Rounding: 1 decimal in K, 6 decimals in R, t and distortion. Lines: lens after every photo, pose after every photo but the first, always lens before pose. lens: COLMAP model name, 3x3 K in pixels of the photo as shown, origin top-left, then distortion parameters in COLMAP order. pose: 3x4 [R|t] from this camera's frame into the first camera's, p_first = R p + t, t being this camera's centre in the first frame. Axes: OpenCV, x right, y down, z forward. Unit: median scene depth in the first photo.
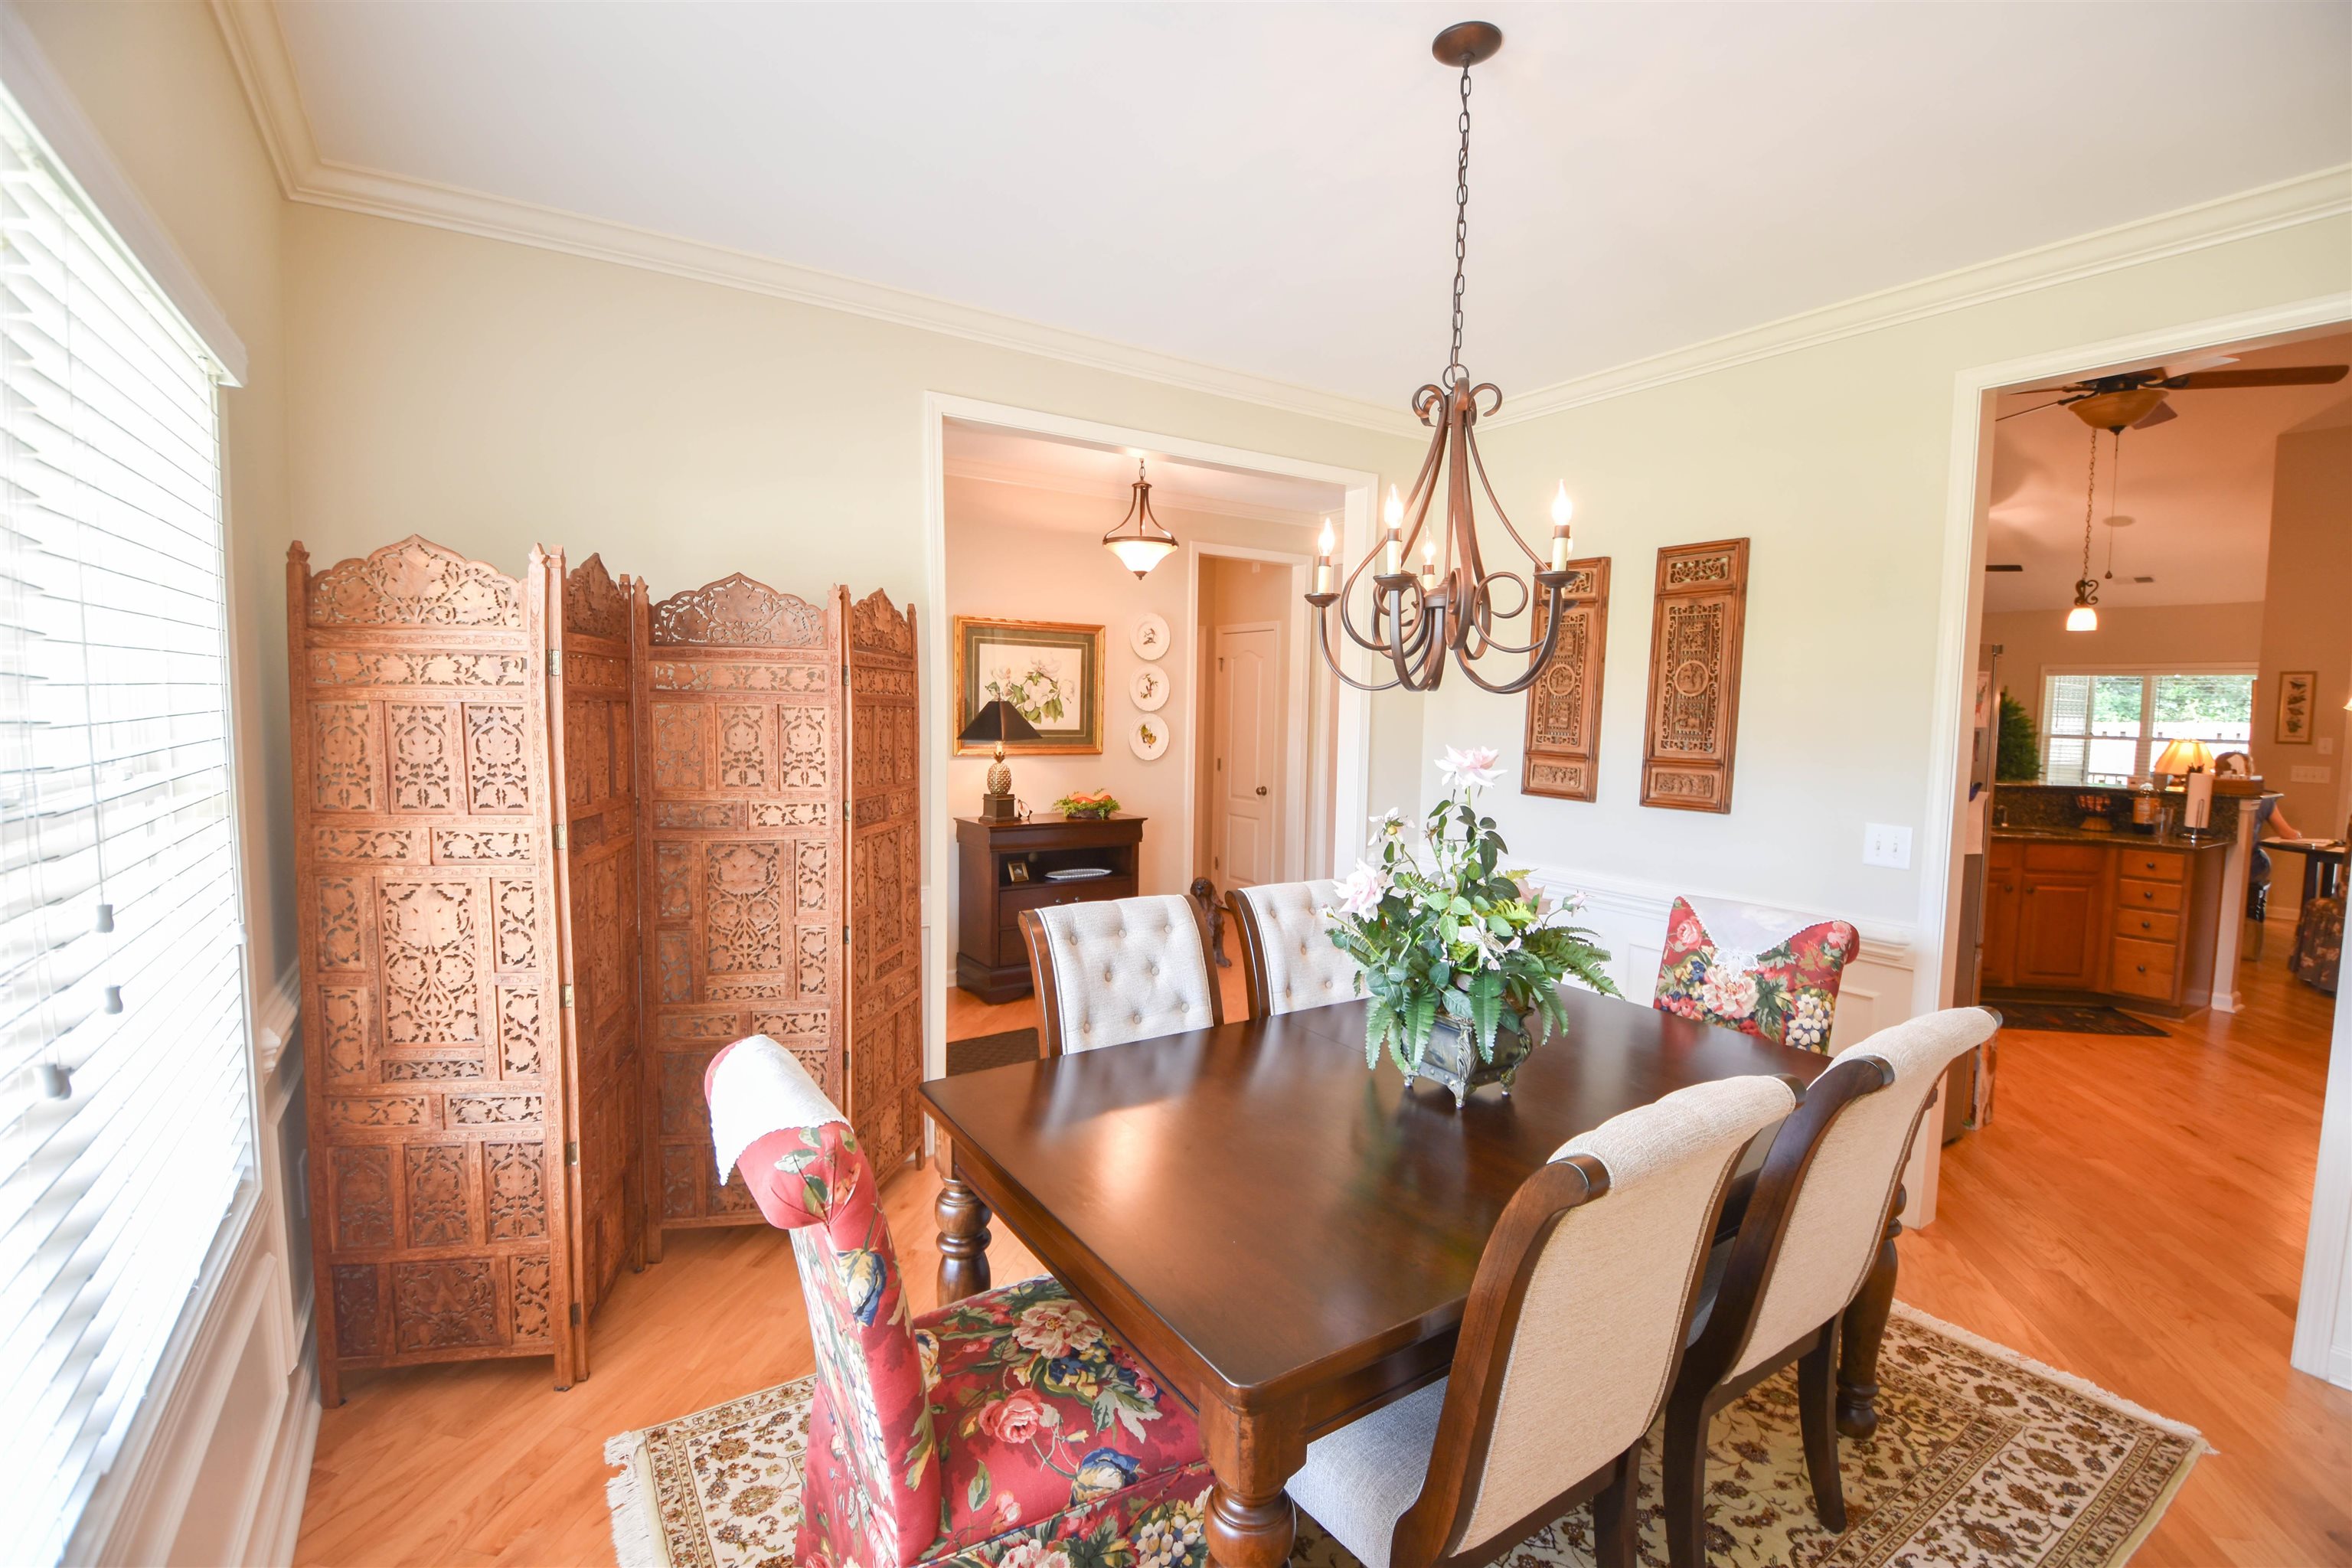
lens RADIAL K [[1056.3, 0, 1151.7], [0, 1056.3, 776.4], [0, 0, 1]] dist [-0.010712, -0.005687]
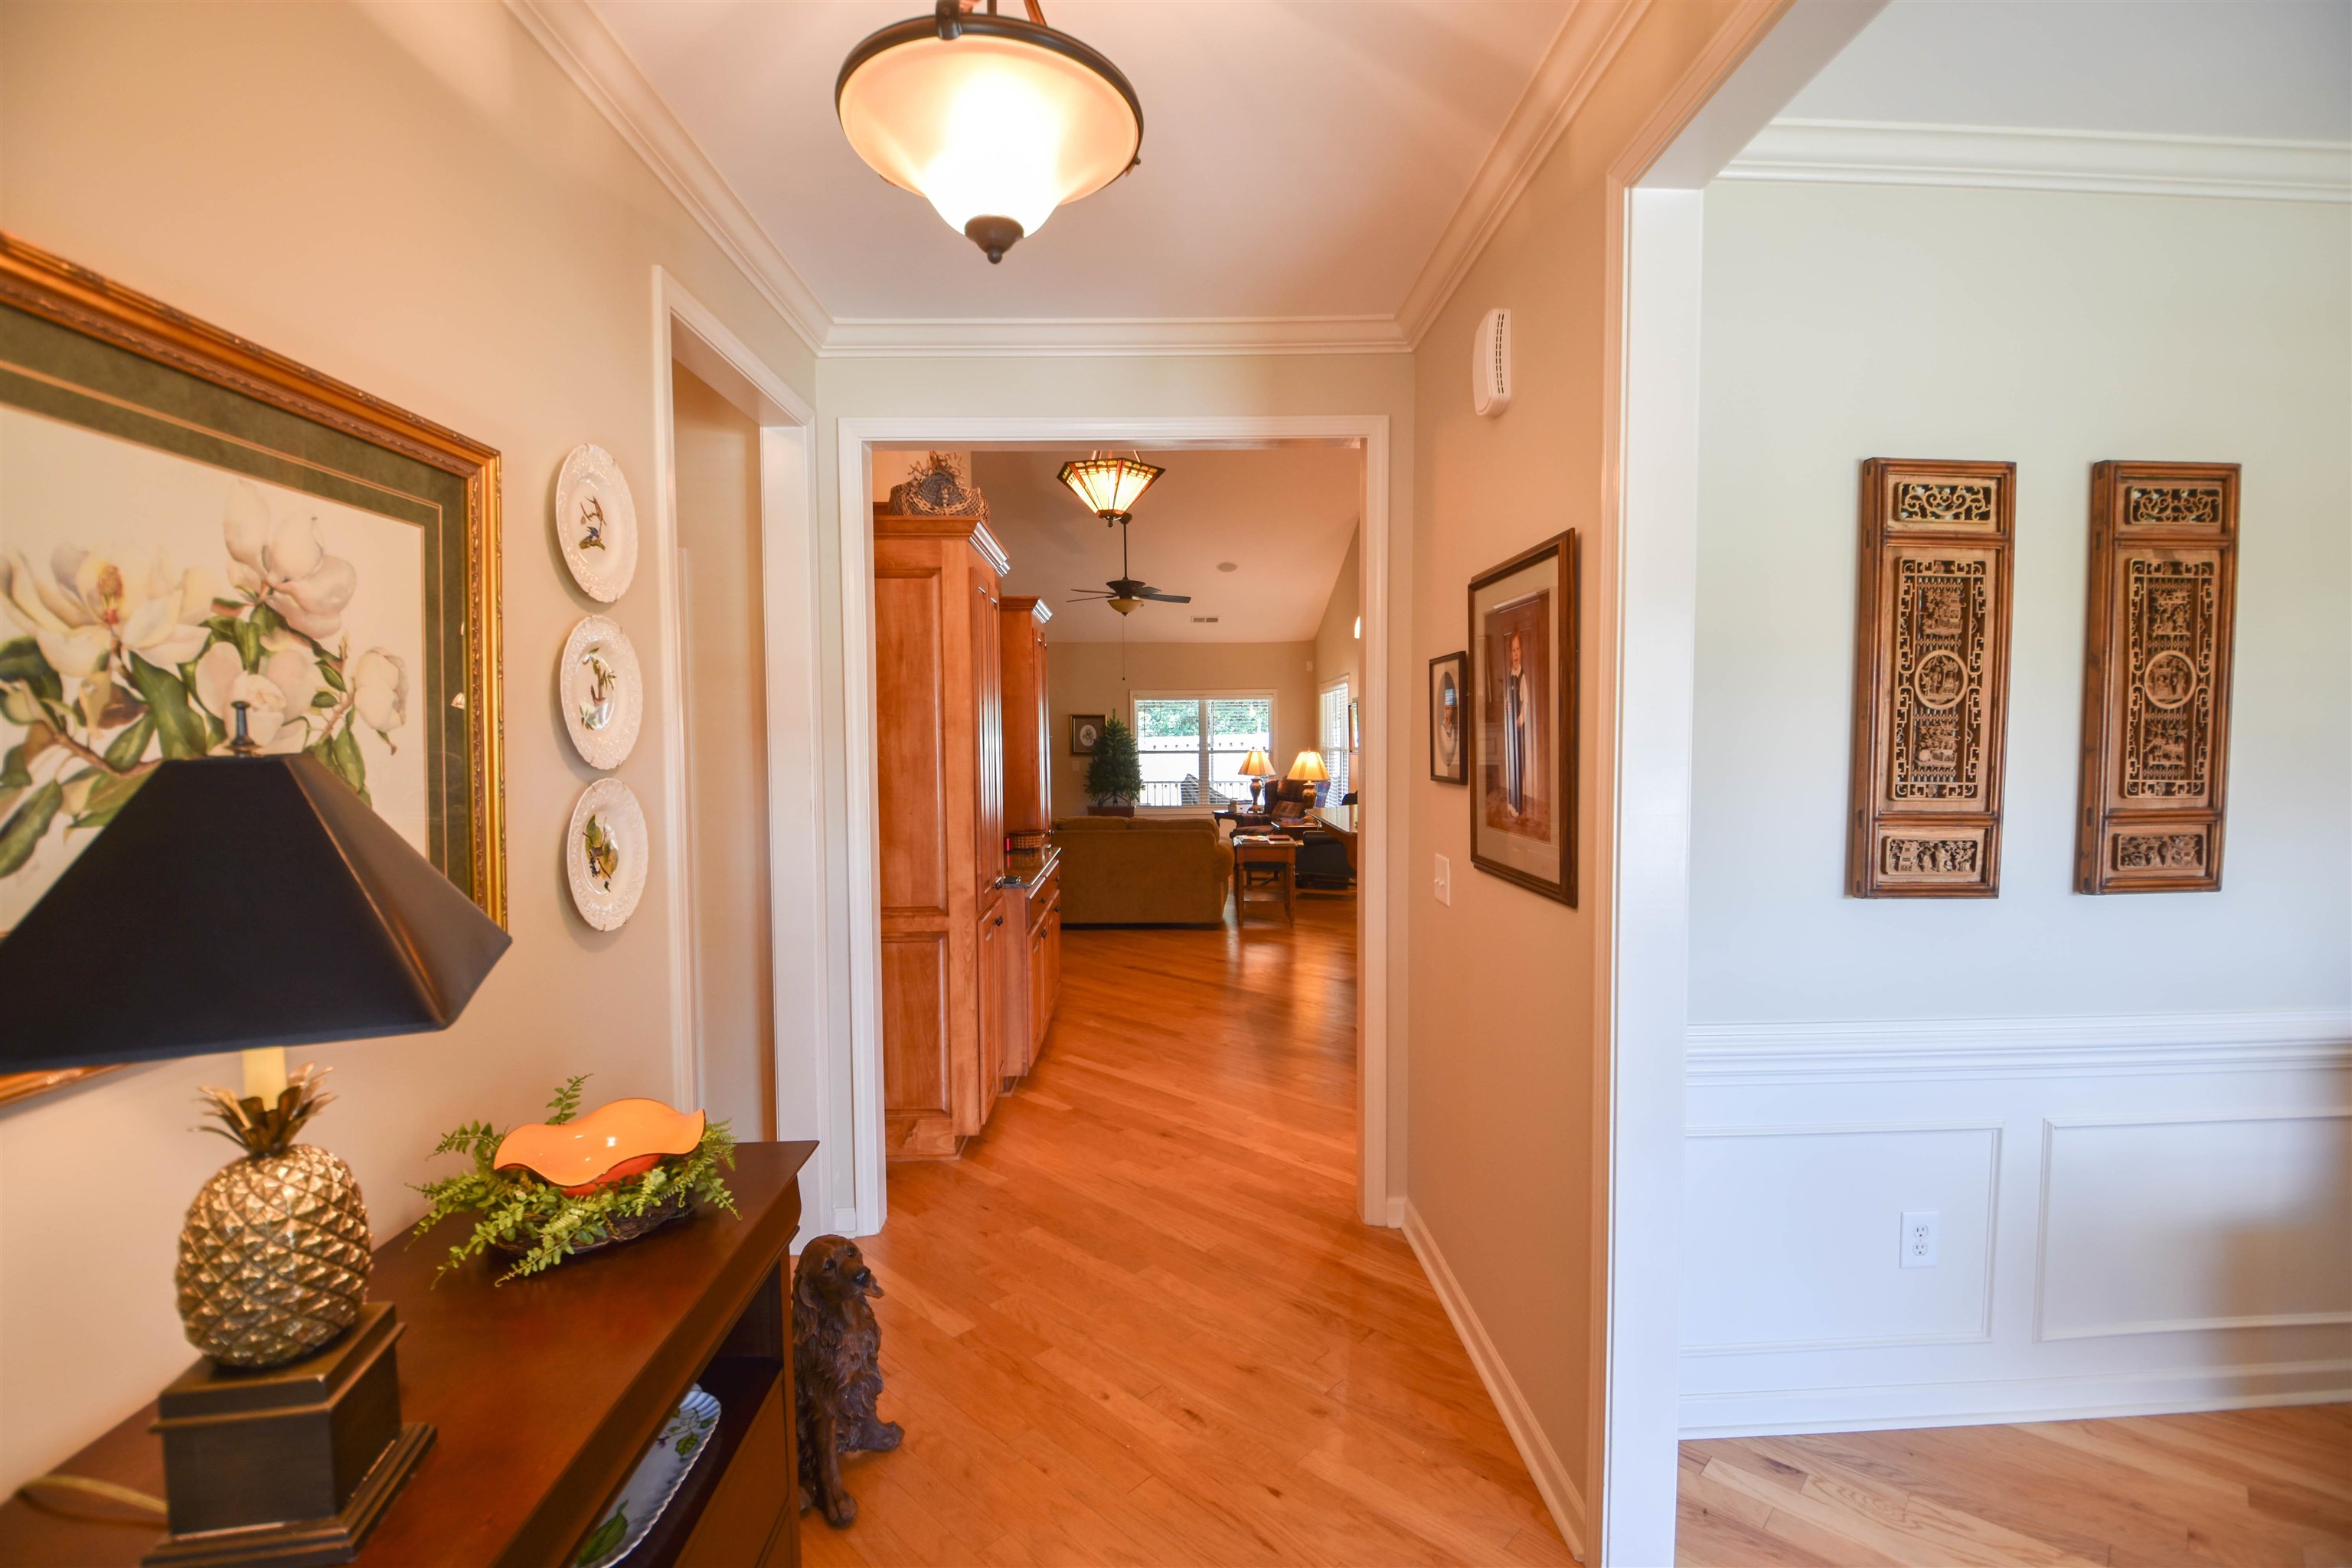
lens RADIAL K [[1056.3, 0, 1186.3], [0, 1056.3, 775.4], [0, 0, 1]] dist [-0.010712, -0.005687]
pose [[0.497687, -0.052368, 0.865775, -0.275565], [0.074344, 0.997078, 0.017573, -0.082908], [-0.864165, 0.055619, 0.500125, 1.085889]]
